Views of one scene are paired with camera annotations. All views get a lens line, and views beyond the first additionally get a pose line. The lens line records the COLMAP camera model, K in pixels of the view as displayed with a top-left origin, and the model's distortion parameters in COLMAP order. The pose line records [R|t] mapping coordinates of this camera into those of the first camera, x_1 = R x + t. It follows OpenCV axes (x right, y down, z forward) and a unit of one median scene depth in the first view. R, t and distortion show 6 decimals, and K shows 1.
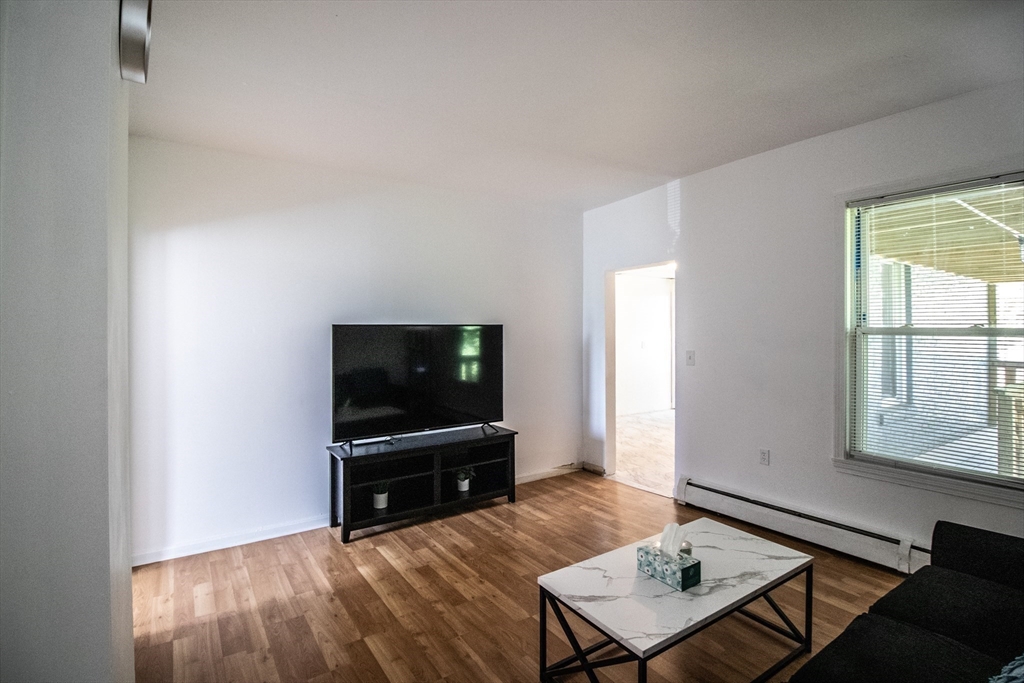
lens RADIAL K [[483.1, 0, 515.9], [0, 483.1, 336.1], [0, 0, 1]] dist [-0.010971, -0.005499]
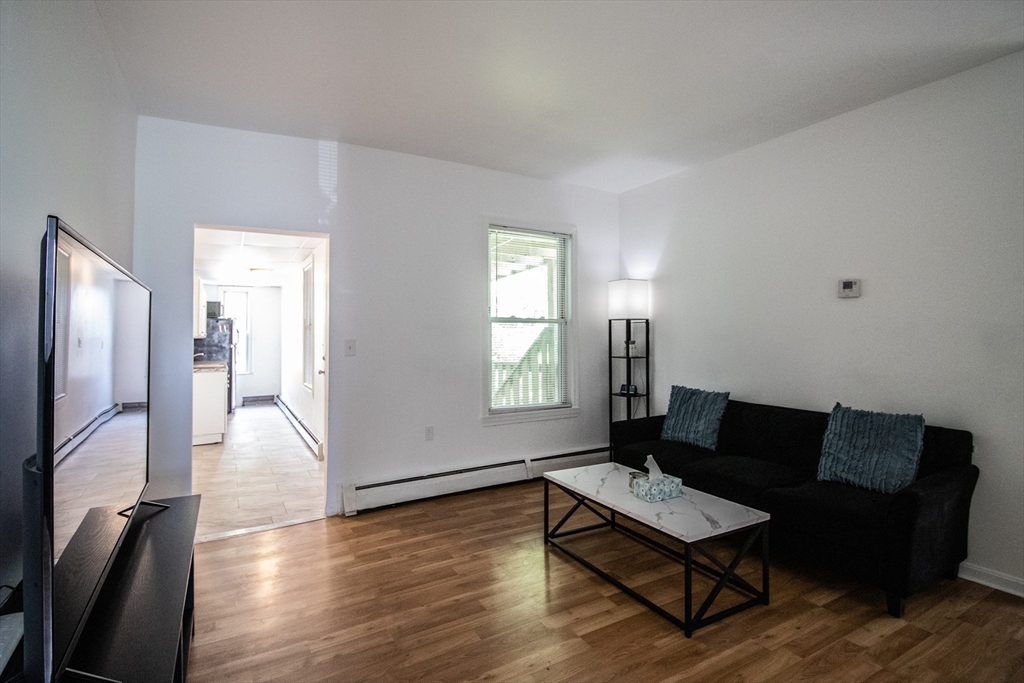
lens RADIAL K [[483.1, 0, 508.7], [0, 483.1, 333.8], [0, 0, 1]] dist [-0.010971, -0.005499]
pose [[0.110632, 0.009579, 0.993815, -0.622825], [0.020502, 0.999719, -0.011918, 0.045770], [-0.993650, 0.021694, 0.110404, 0.771382]]
